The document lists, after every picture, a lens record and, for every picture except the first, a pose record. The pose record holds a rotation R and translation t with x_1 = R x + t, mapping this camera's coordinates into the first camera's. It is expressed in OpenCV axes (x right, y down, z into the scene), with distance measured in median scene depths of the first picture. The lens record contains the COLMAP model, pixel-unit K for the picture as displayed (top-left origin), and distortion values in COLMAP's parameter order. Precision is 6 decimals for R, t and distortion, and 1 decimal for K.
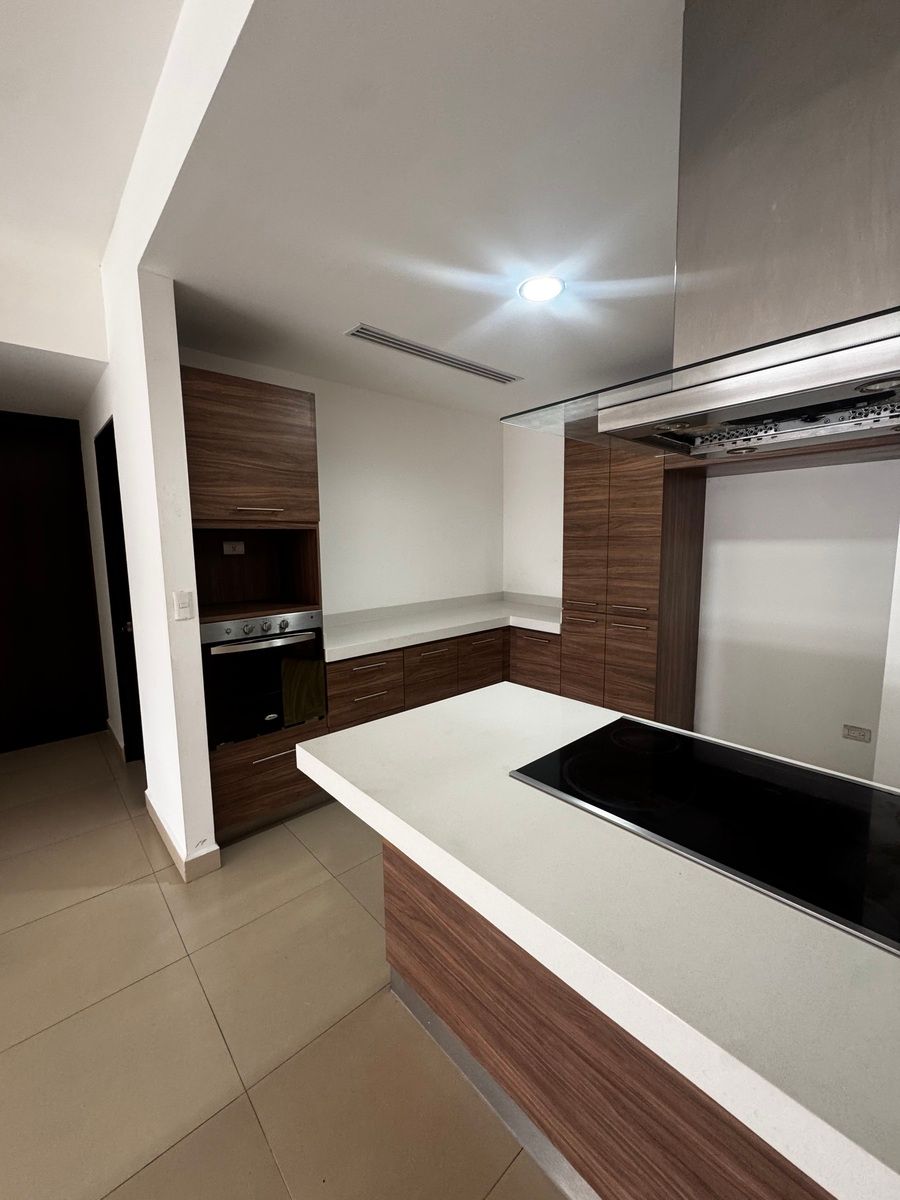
lens RADIAL K [[478.2, 0, 449.0], [0, 478.2, 601.5], [0, 0, 1]] dist [-0.002653, -0.000240]
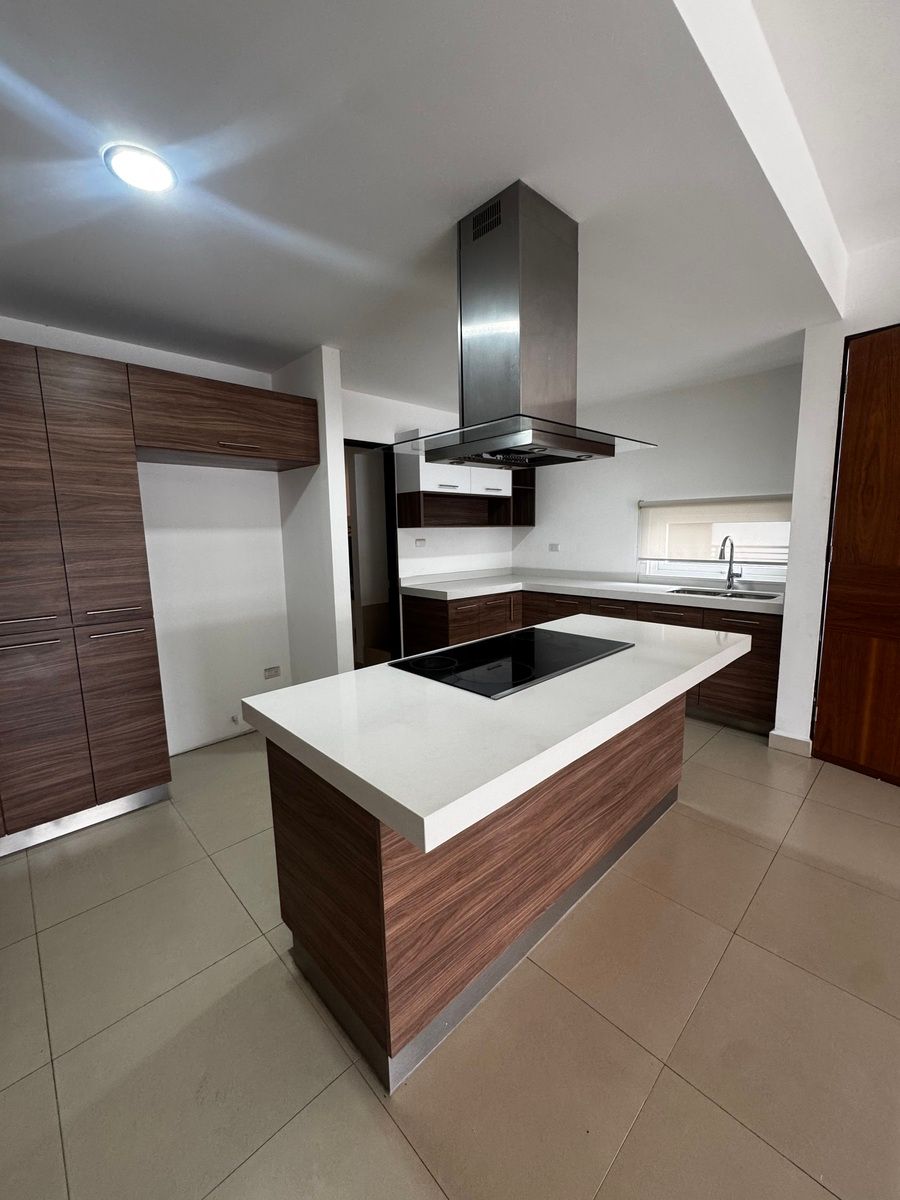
lens RADIAL K [[478.2, 0, 448.7], [0, 478.2, 603.5], [0, 0, 1]] dist [-0.002653, -0.000240]
pose [[-0.031130, -0.138892, 0.989818, -0.446442], [0.145435, 0.979129, 0.141966, -0.031797], [-0.988878, 0.148374, -0.010281, 0.459520]]
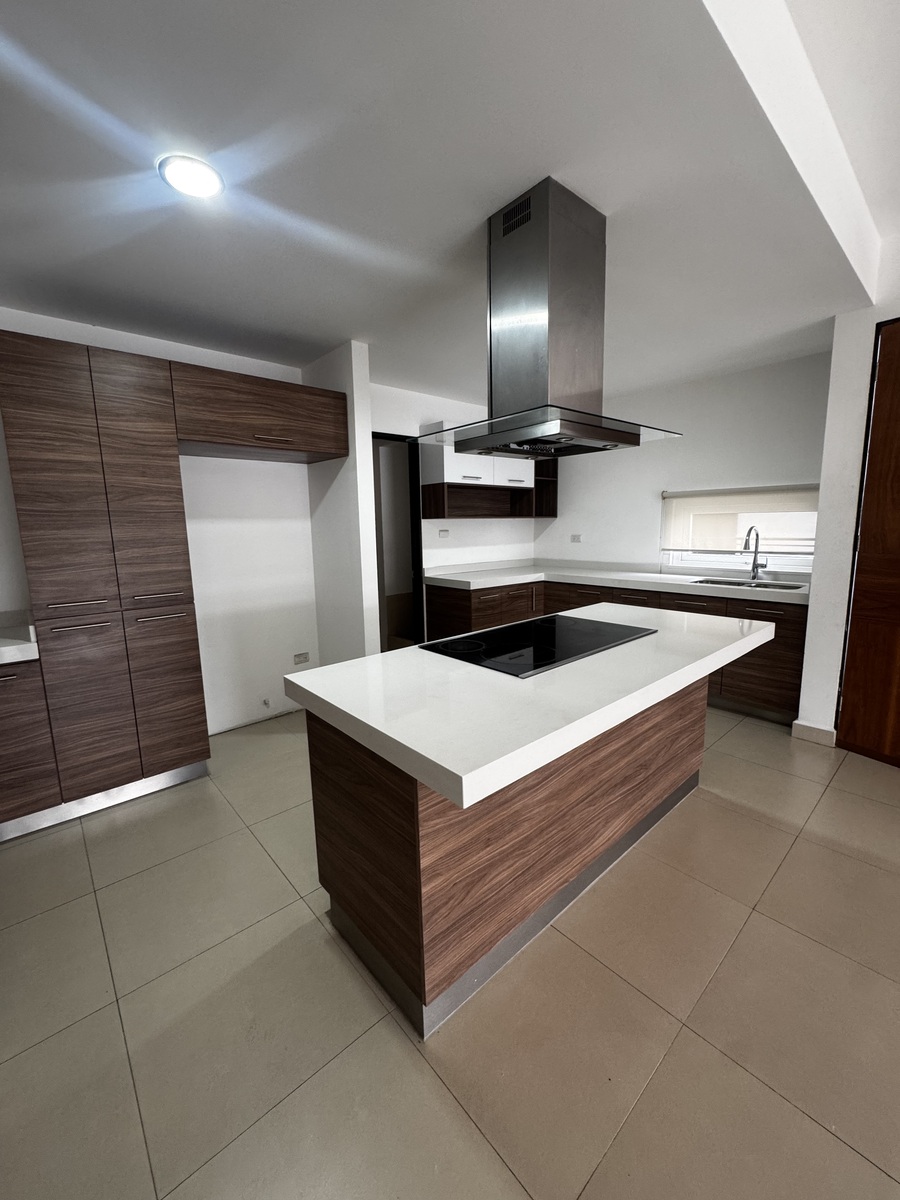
lens RADIAL K [[478.2, 0, 448.8], [0, 478.2, 603.1], [0, 0, 1]] dist [-0.002653, -0.000240]
pose [[0.007489, -0.152122, 0.988333, -0.475305], [0.146223, 0.977904, 0.149409, -0.026321], [-0.989223, 0.143398, 0.029568, 0.475024]]
